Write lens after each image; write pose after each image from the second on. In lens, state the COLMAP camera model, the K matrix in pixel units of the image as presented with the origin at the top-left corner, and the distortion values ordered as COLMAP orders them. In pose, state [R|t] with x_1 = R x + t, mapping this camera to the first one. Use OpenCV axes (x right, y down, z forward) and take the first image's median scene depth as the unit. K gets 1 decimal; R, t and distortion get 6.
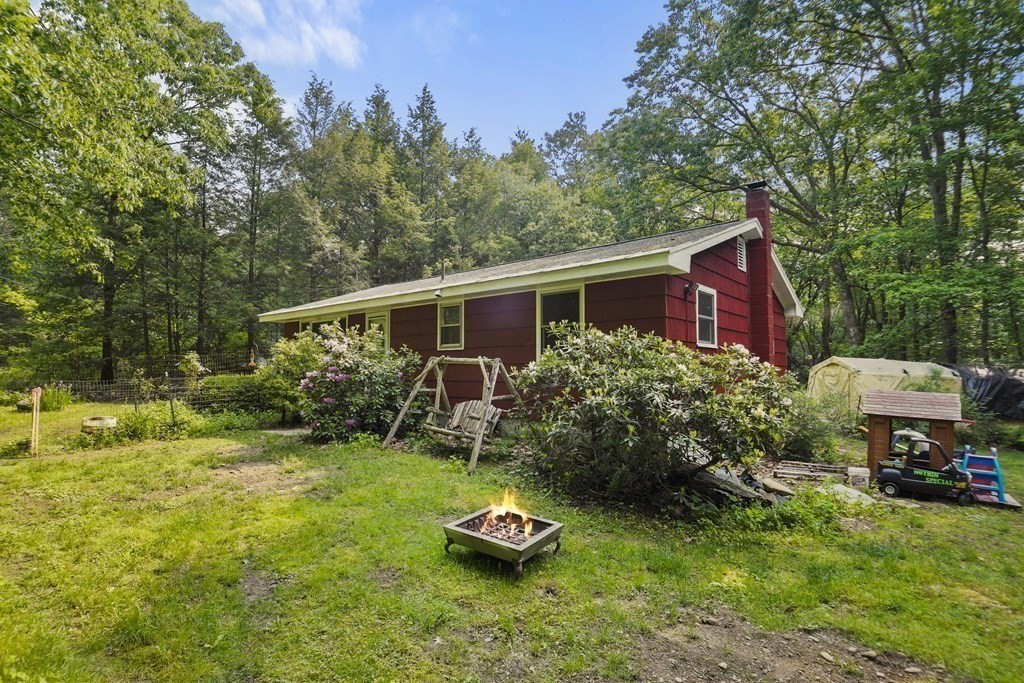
lens RADIAL K [[515.1, 0, 489.1], [0, 515.1, 346.7], [0, 0, 1]] dist [0.032252, -0.019575]
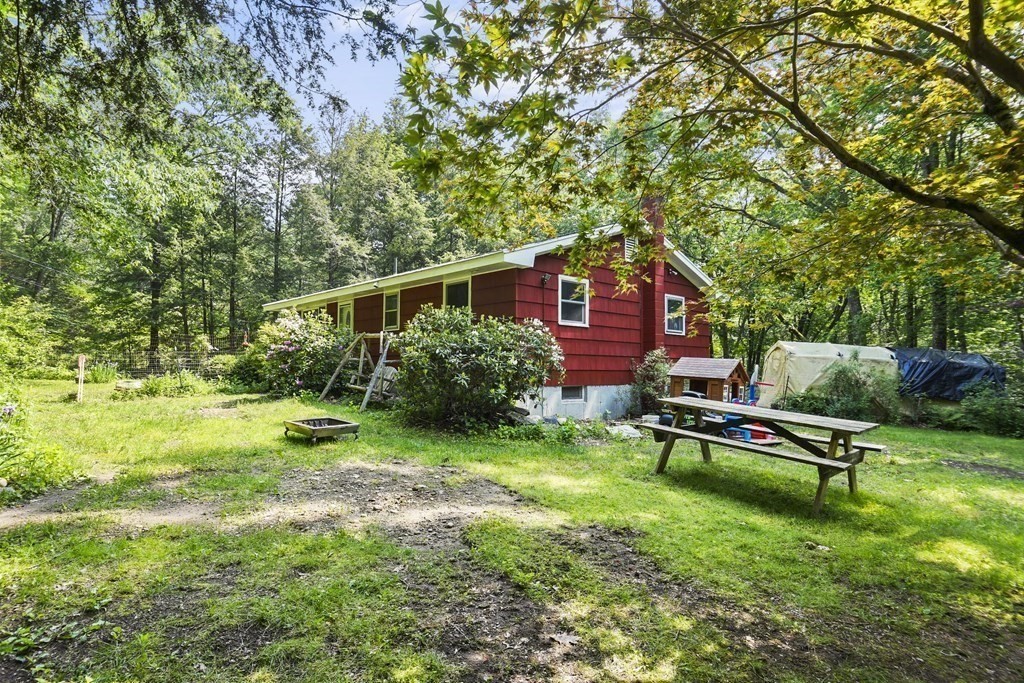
lens RADIAL K [[563.1, 0, 512.5], [0, 563.1, 349.7], [0, 0, 1]] dist [0.001748, 0.000757]
pose [[0.995598, 0.001754, -0.093714, 0.227501], [-0.000819, 0.999950, 0.010012, 0.026020], [0.093727, -0.009891, 0.995549, -0.210904]]
